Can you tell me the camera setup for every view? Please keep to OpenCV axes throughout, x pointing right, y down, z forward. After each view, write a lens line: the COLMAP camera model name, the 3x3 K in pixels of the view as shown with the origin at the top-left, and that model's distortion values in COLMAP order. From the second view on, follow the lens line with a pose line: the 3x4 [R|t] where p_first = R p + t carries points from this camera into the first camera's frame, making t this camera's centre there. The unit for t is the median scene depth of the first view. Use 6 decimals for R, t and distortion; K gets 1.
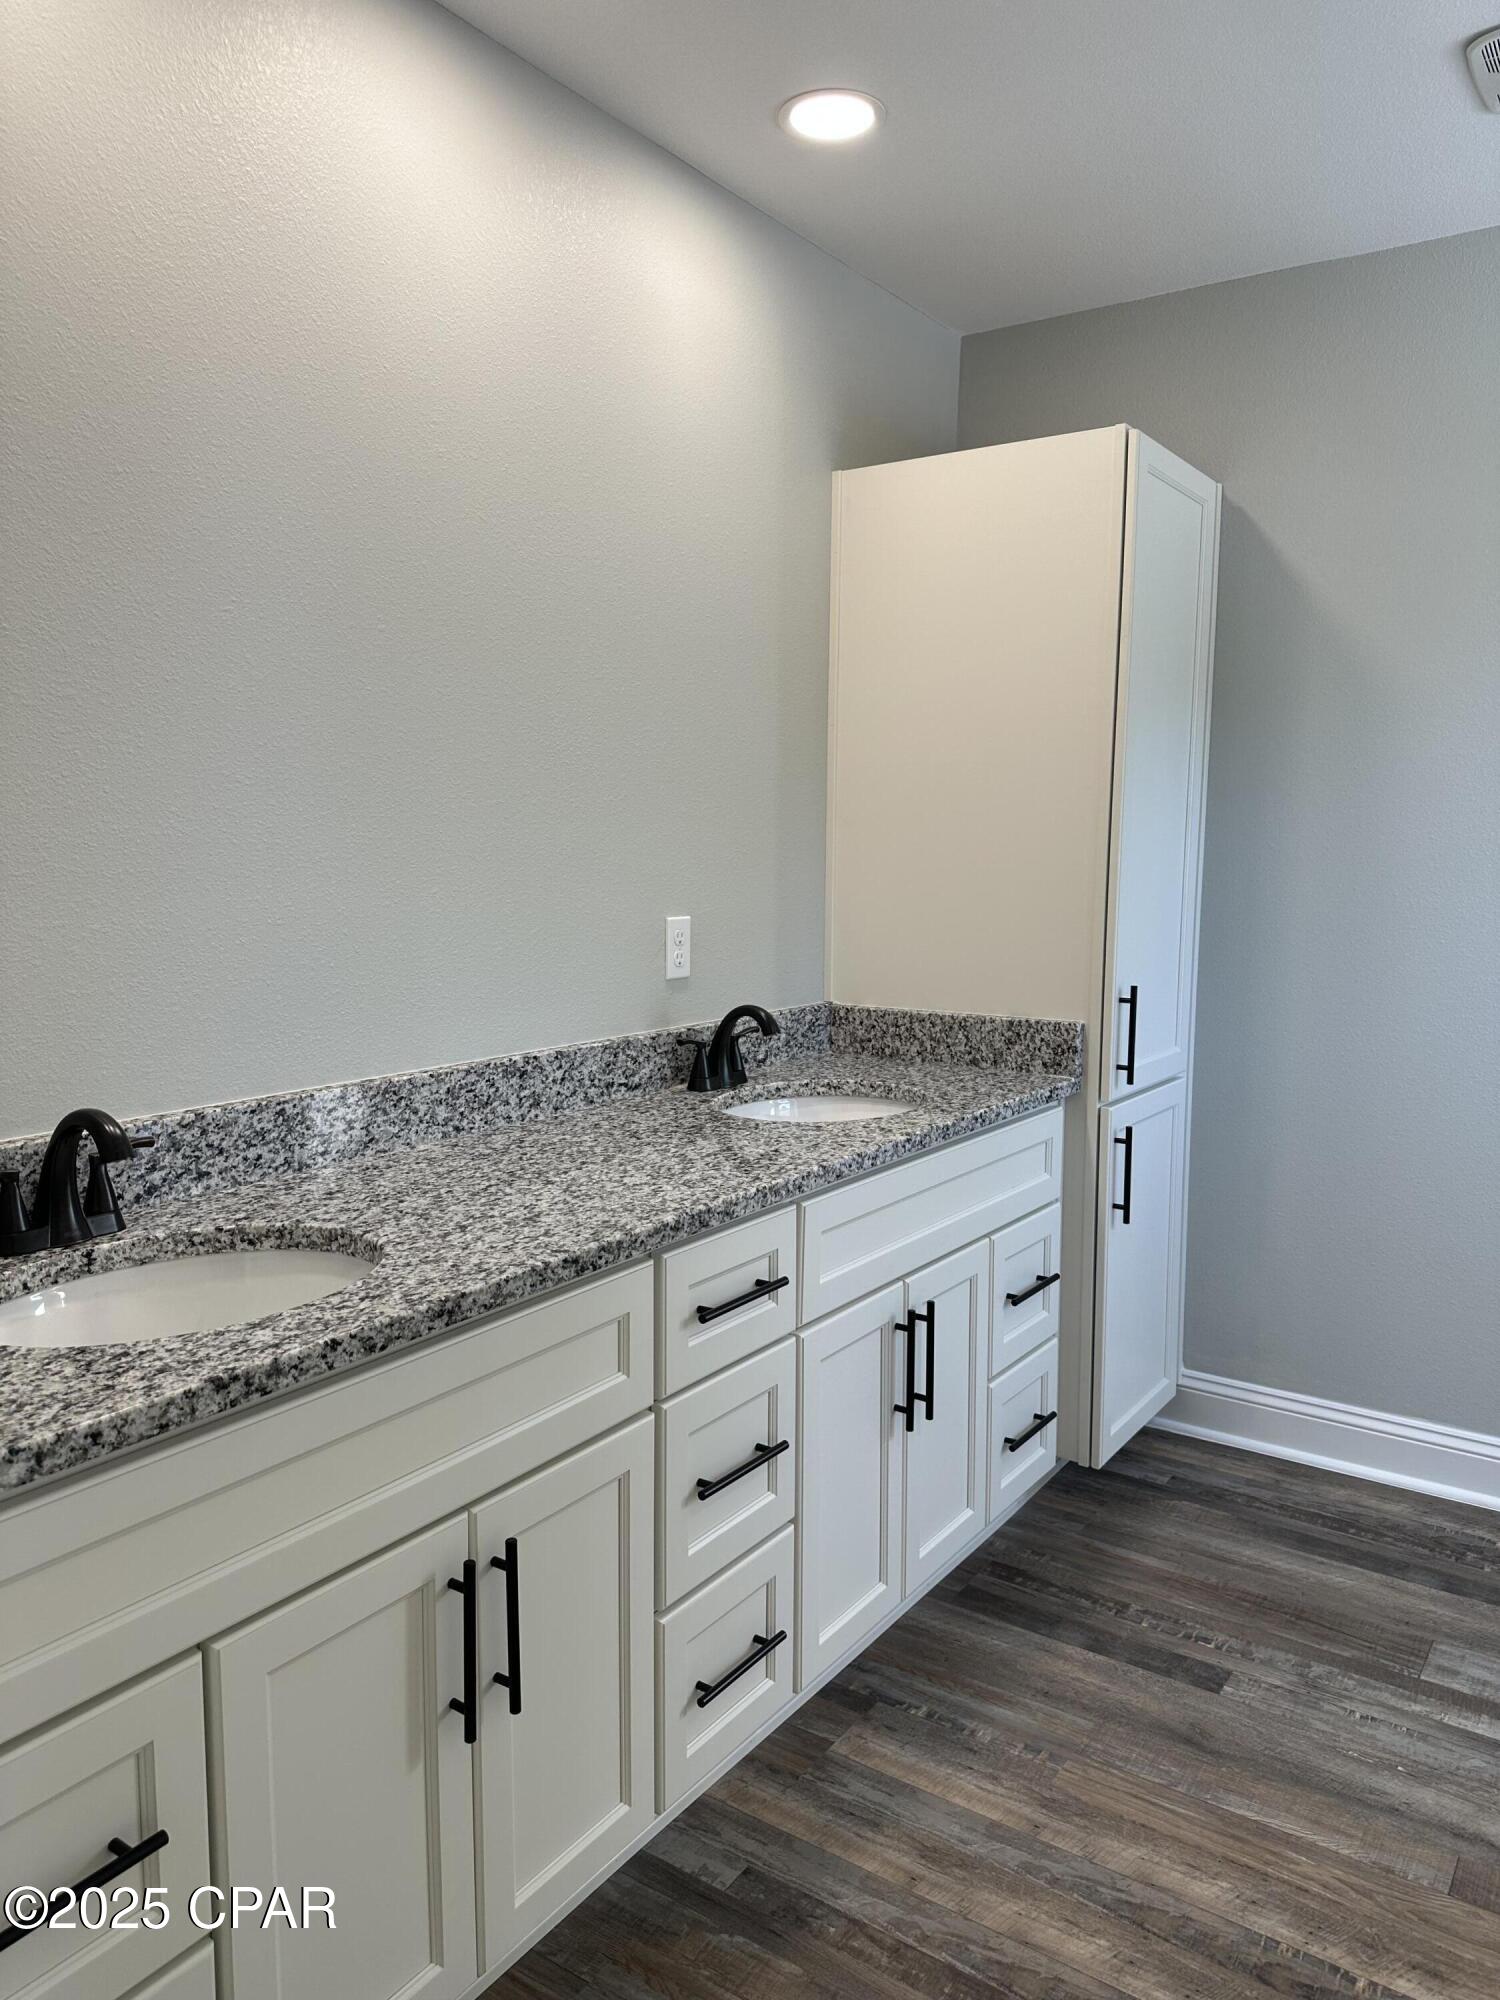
lens RADIAL K [[1402.7, 0, 750.0], [0, 1402.7, 1000.0], [0, 0, 1]] dist [0.059050, -0.083092]
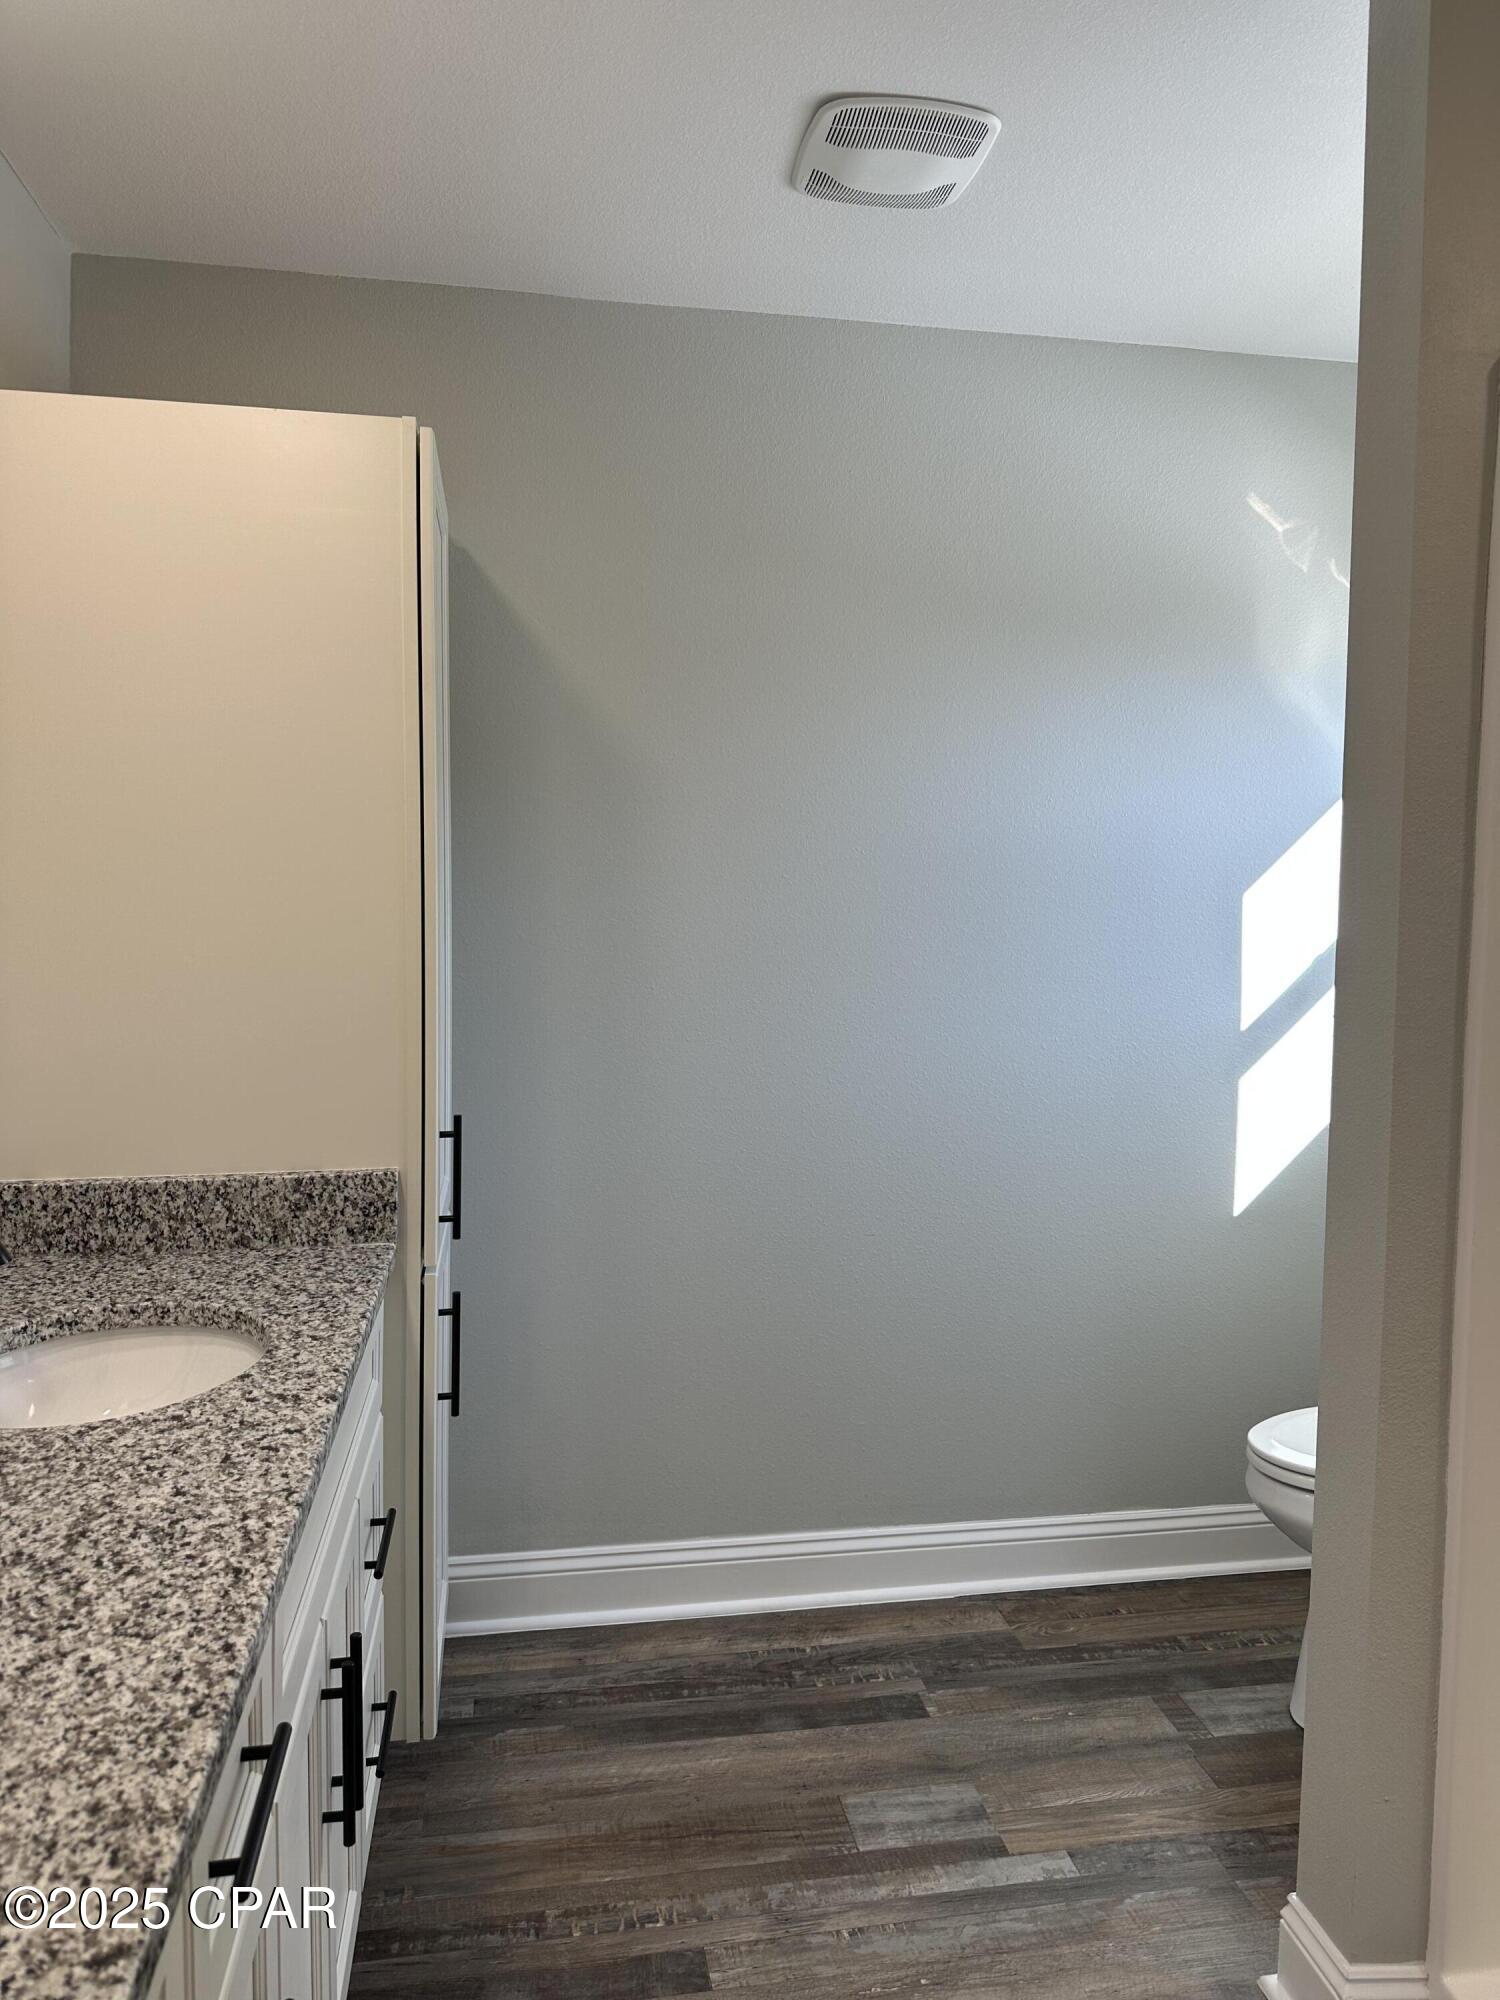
lens RADIAL K [[1402.7, 0, 750.0], [0, 1402.7, 1000.0], [0, 0, 1]] dist [0.059050, -0.083092]
pose [[0.709639, -0.046000, 0.703062, -0.163666], [0.075210, 0.997111, -0.010674, -0.053528], [-0.700540, 0.060452, 0.711048, 0.310518]]
